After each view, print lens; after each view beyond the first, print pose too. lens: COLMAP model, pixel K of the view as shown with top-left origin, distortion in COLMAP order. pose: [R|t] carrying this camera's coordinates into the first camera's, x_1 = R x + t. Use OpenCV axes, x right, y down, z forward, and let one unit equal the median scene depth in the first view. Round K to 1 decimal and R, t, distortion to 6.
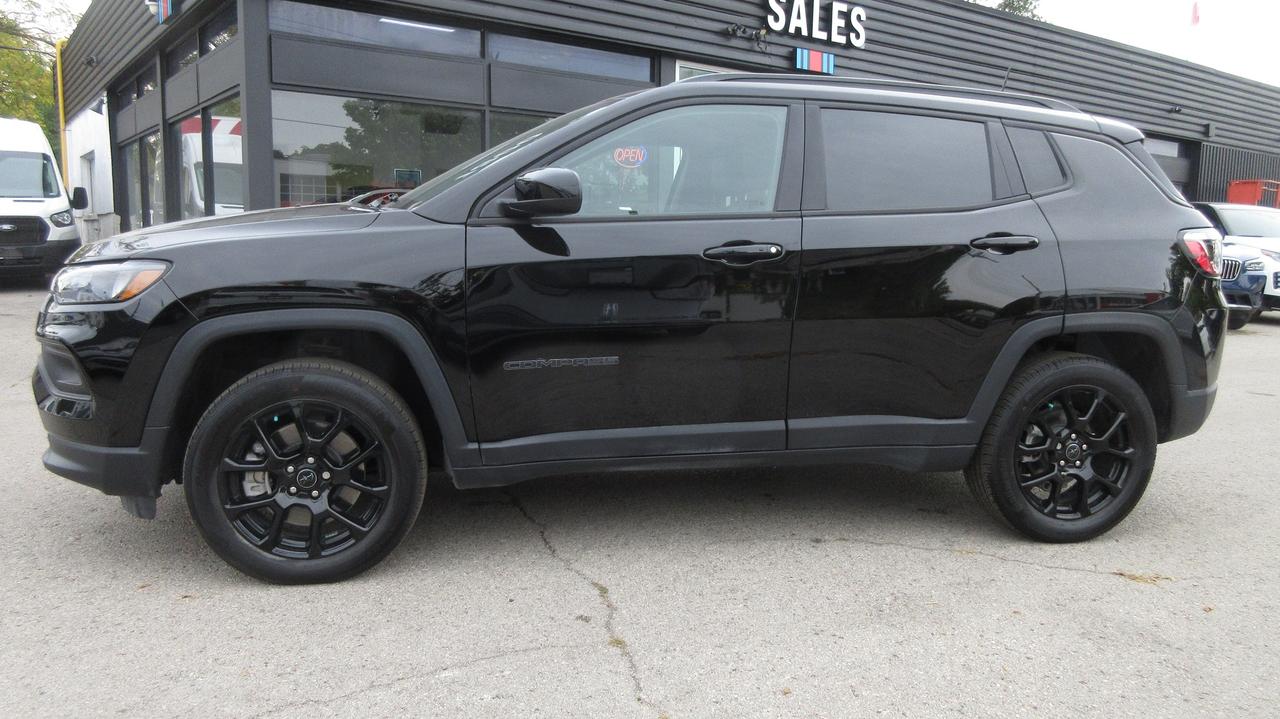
lens RADIAL K [[956.6, 0, 638.1], [0, 956.6, 367.0], [0, 0, 1]] dist [-0.005415, 0.002146]
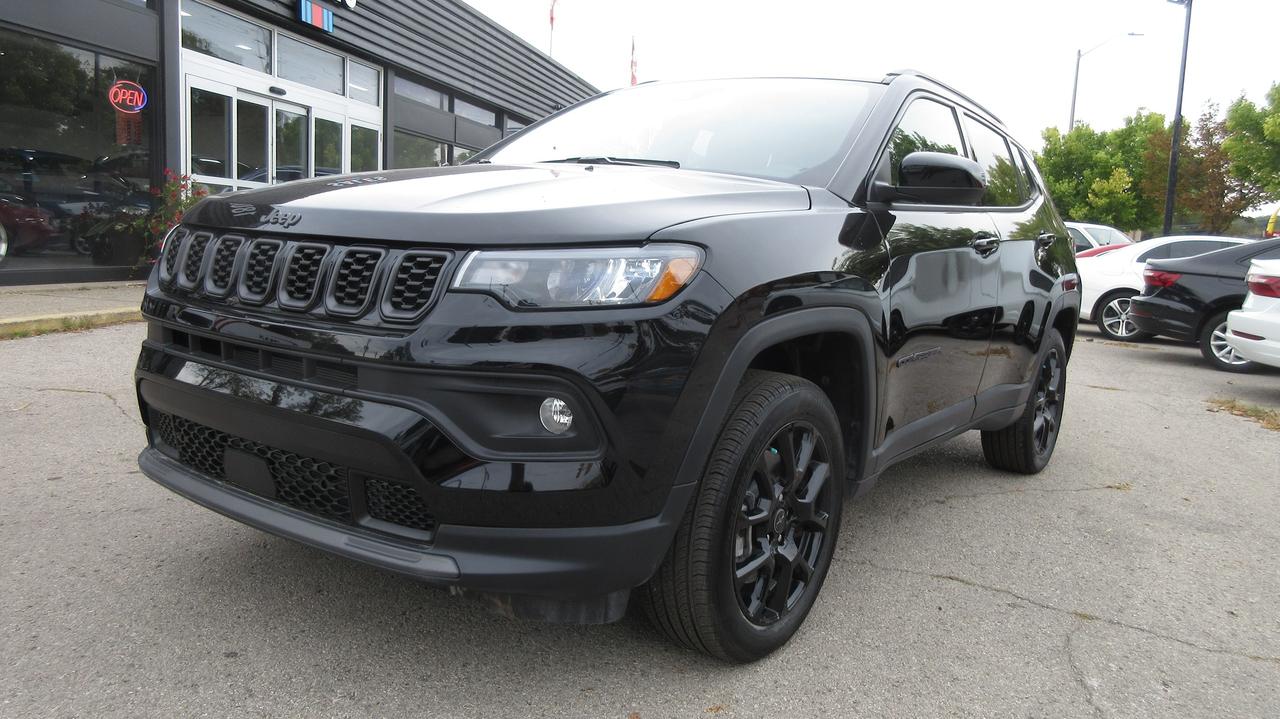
lens RADIAL K [[956.6, 0, 644.1], [0, 956.6, 363.4], [0, 0, 1]] dist [-0.005415, 0.002146]
pose [[0.741081, -0.067670, 0.667997, -0.219679], [0.050844, 0.997707, 0.044664, -0.012731], [-0.669488, 0.000864, 0.742823, 0.111333]]
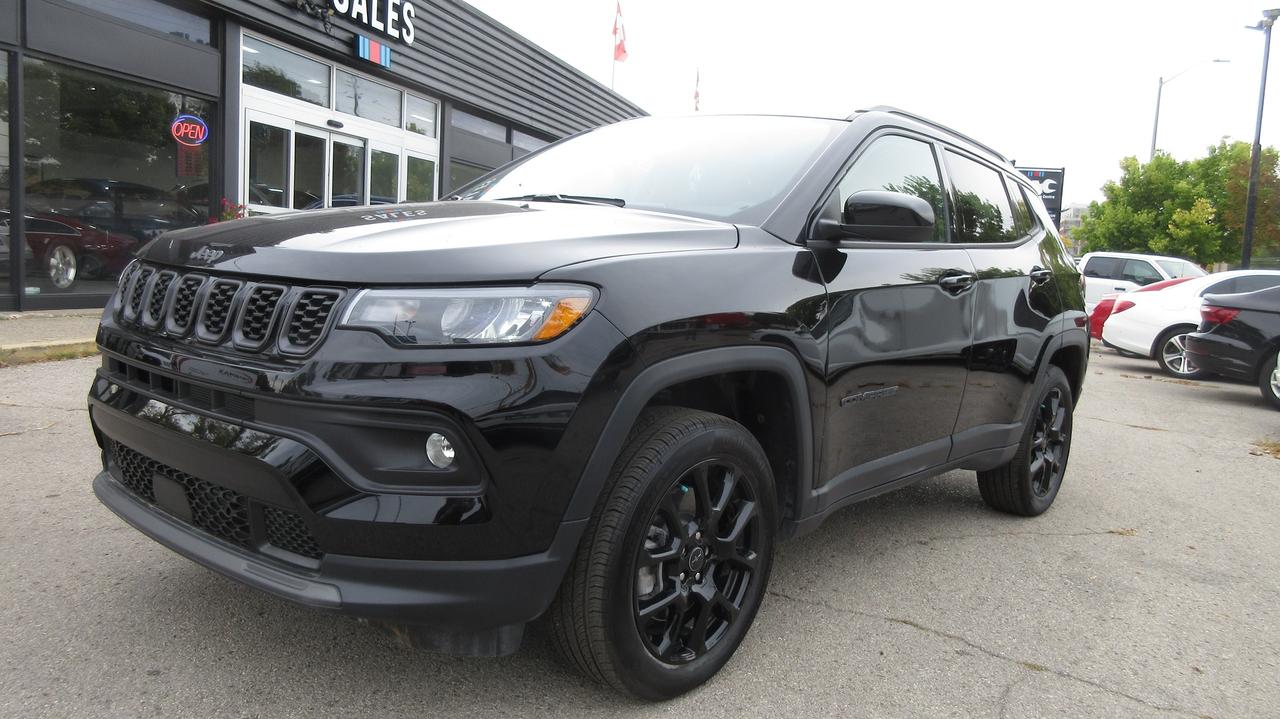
lens RADIAL K [[956.6, 0, 643.9], [0, 956.6, 363.4], [0, 0, 1]] dist [-0.005415, 0.002146]
pose [[0.789811, -0.036759, 0.612248, -0.198527], [0.036705, 0.999246, 0.012644, -0.013214], [-0.612251, 0.012486, 0.790565, 0.091128]]
